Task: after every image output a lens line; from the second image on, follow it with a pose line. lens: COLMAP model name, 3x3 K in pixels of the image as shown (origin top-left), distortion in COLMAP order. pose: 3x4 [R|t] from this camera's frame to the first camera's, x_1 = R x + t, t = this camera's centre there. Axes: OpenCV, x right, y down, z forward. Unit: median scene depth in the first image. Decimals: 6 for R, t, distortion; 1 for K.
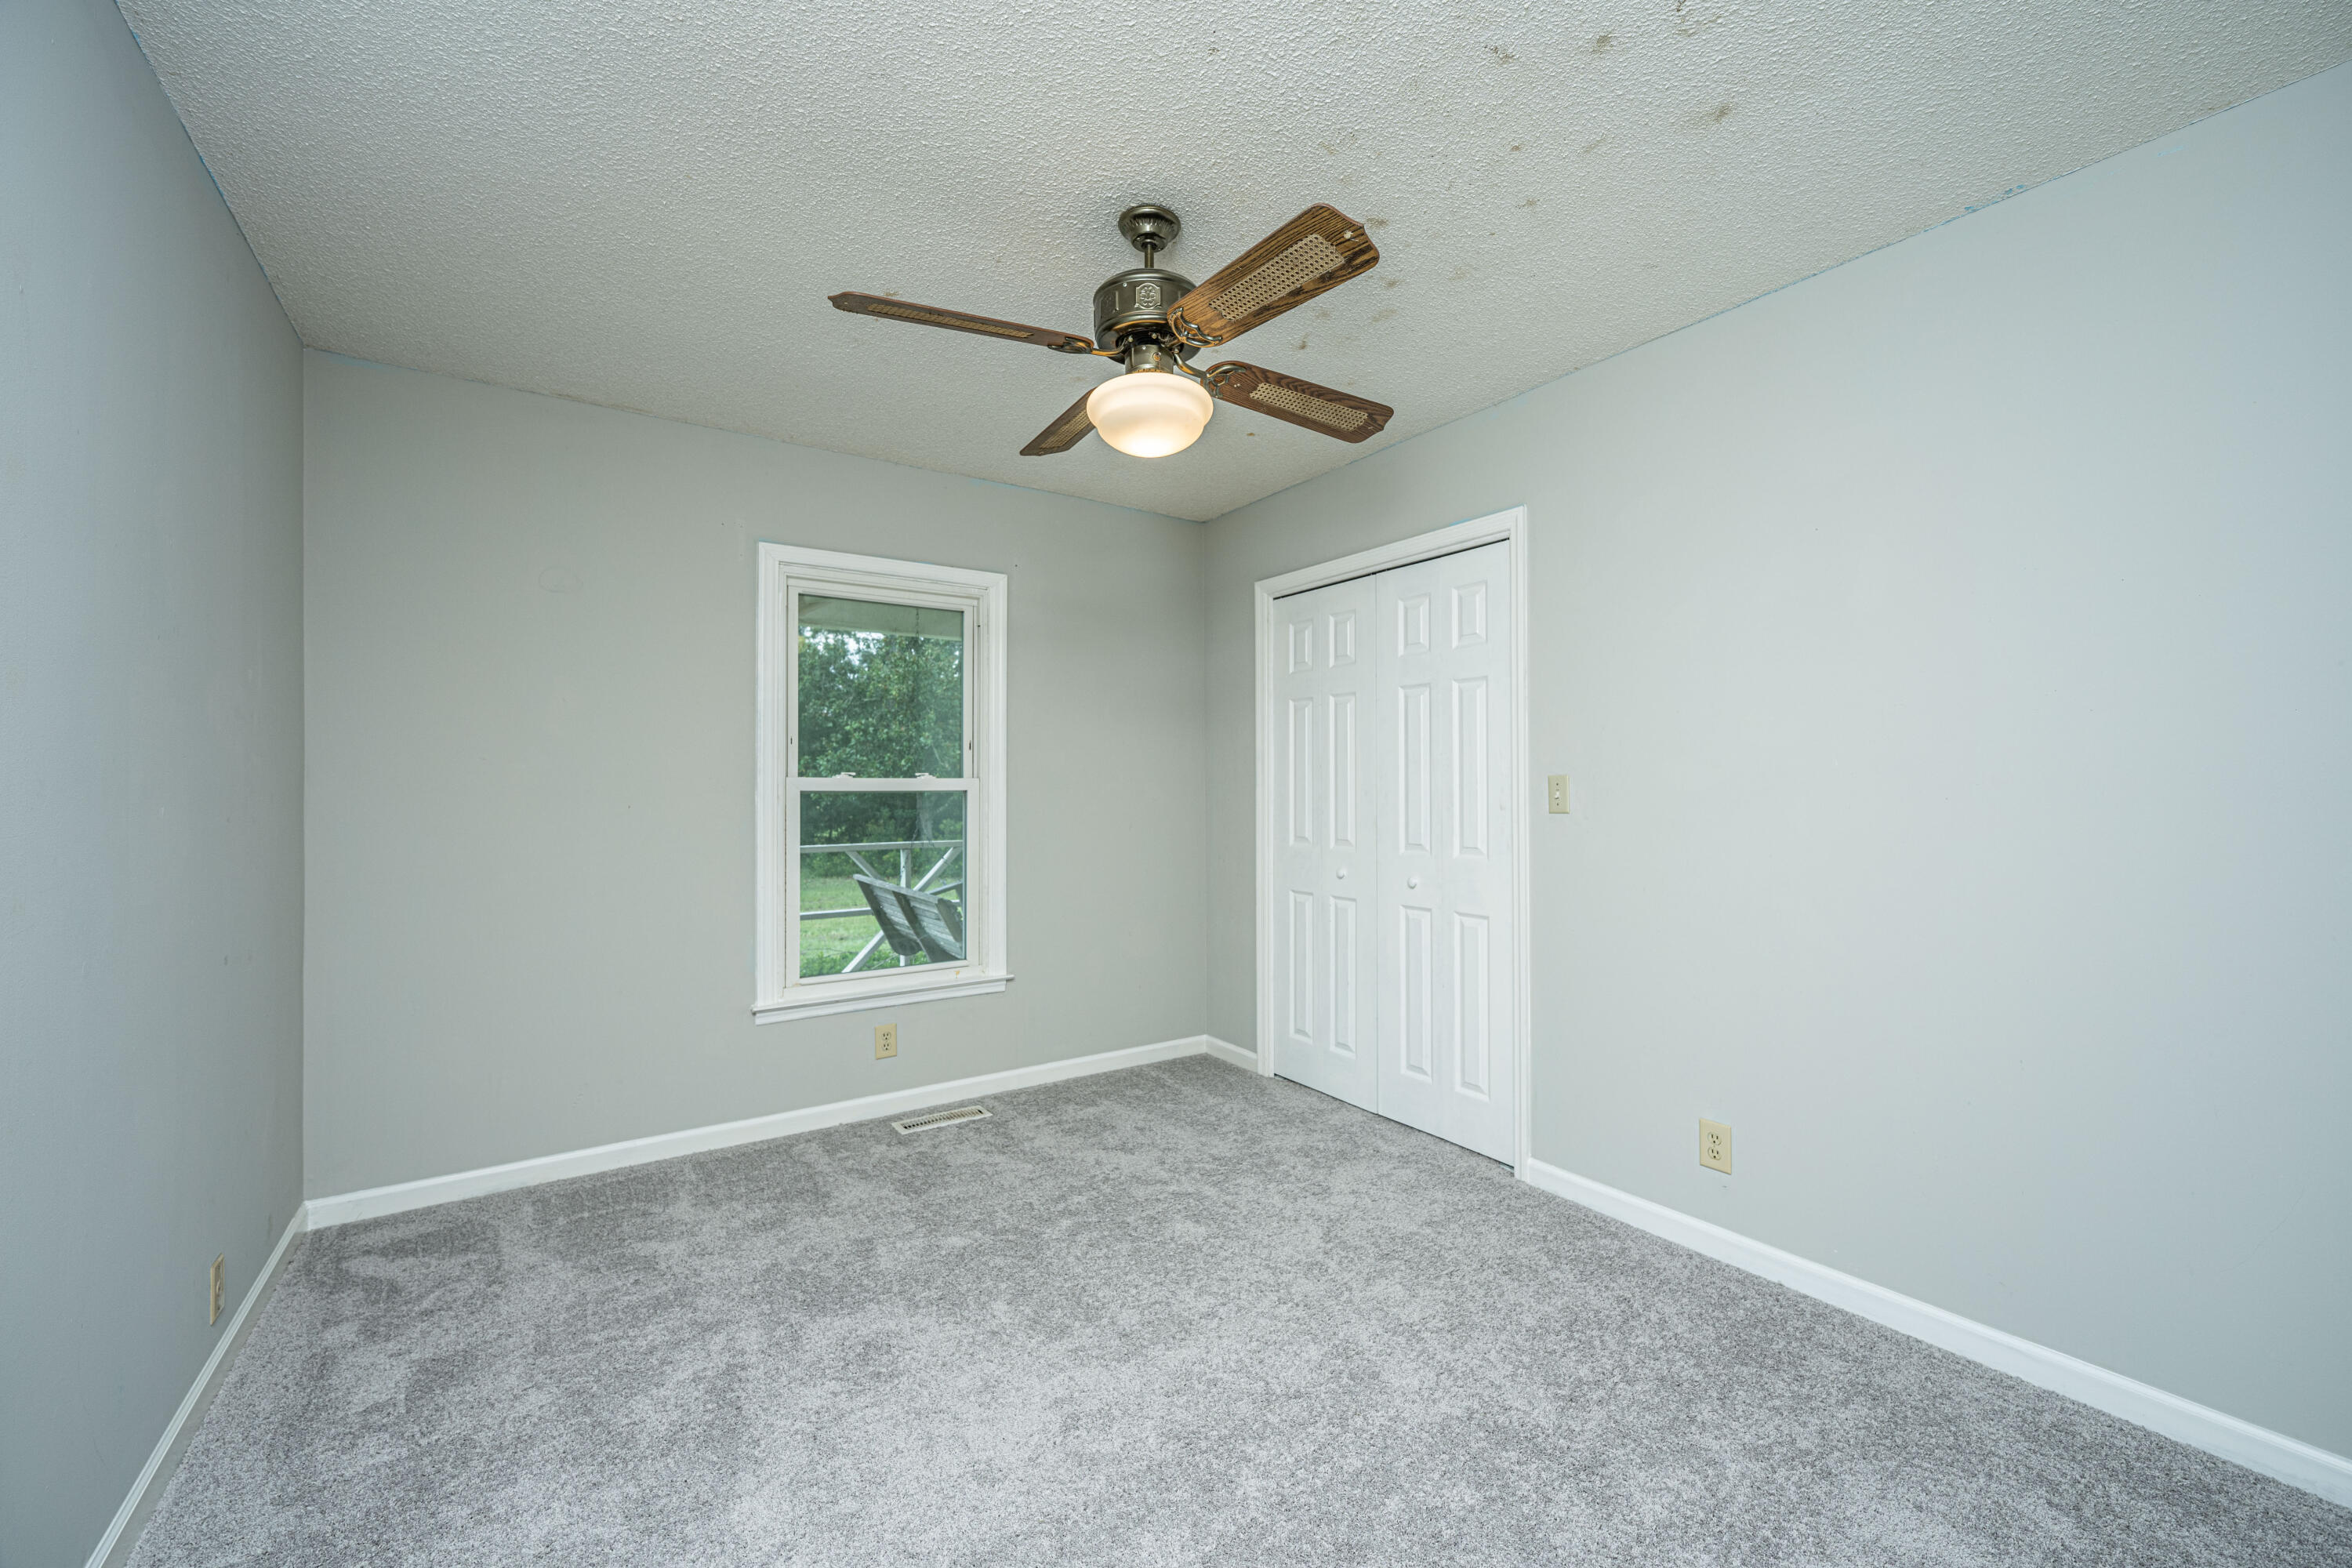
lens RADIAL K [[938.9, 0, 1181.6], [0, 938.9, 774.8], [0, 0, 1]] dist [-0.001112, -0.000018]
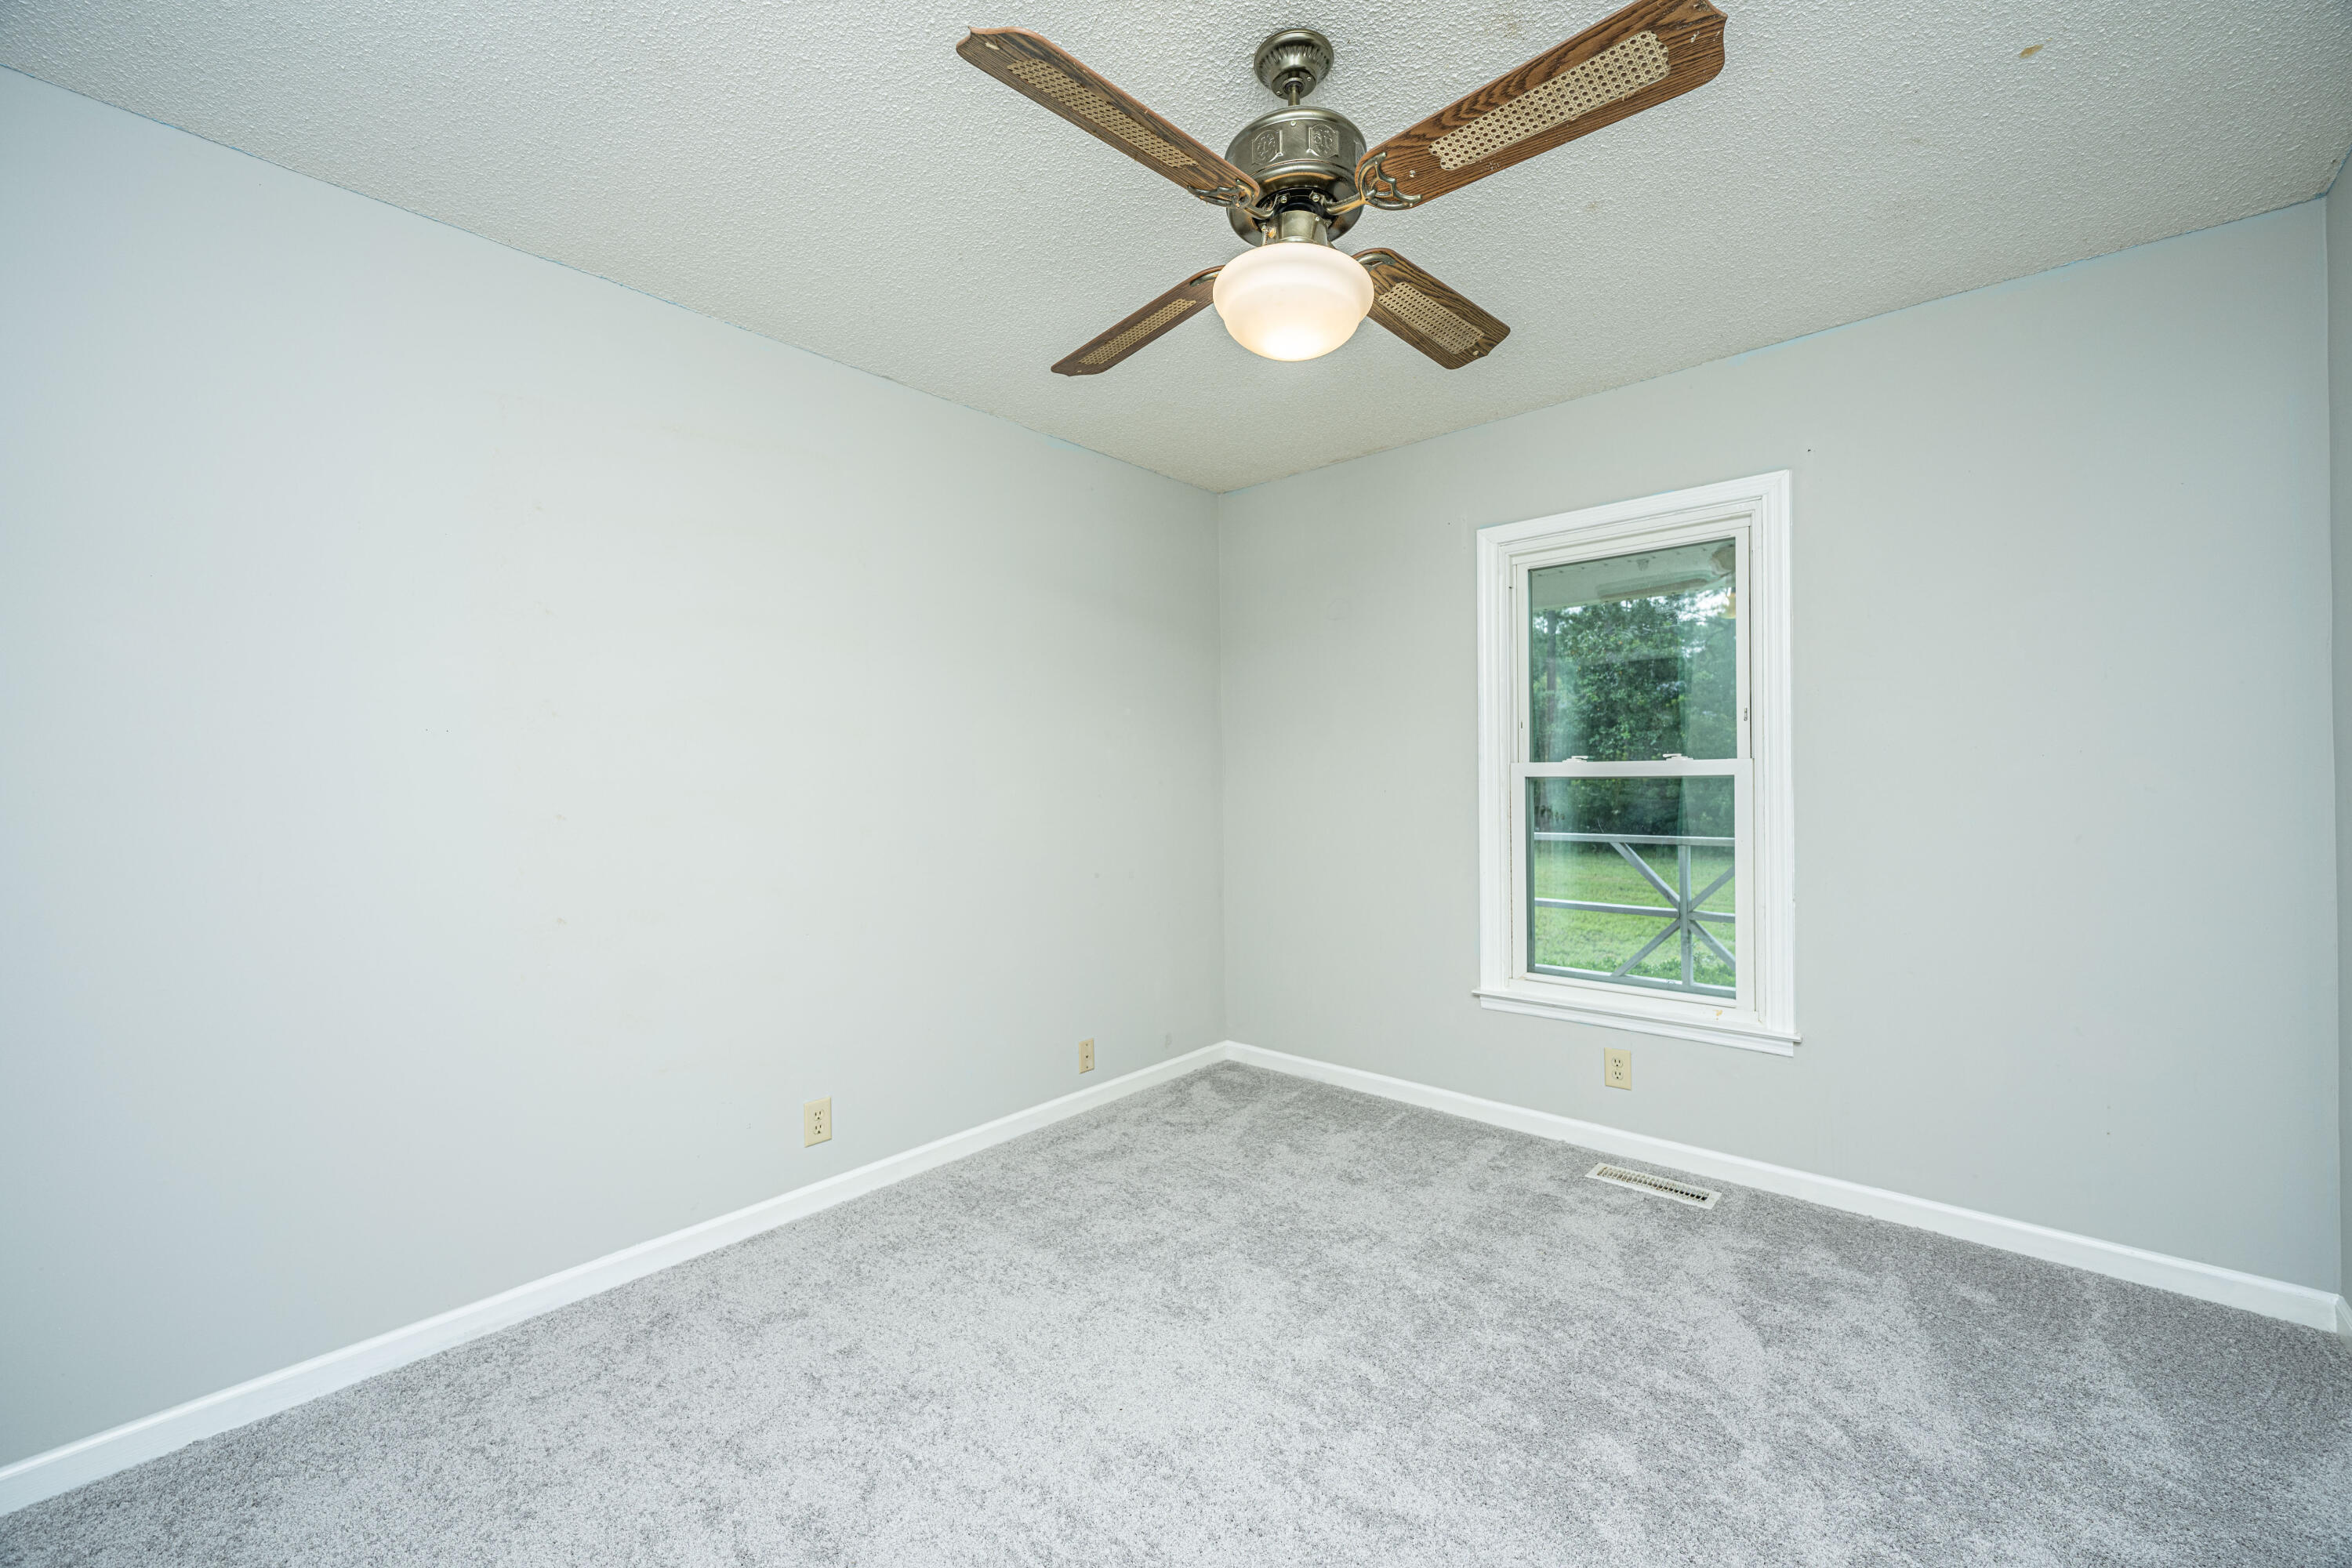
lens RADIAL K [[919.5, 0, 1176.5], [0, 919.5, 774.3], [0, 0, 1]] dist [-0.005280, -0.000062]
pose [[0.247284, -0.002940, -0.968938, 0.422348], [0.022629, 0.999740, 0.002742, 0.004300], [0.968679, -0.022604, 0.247287, 0.434144]]
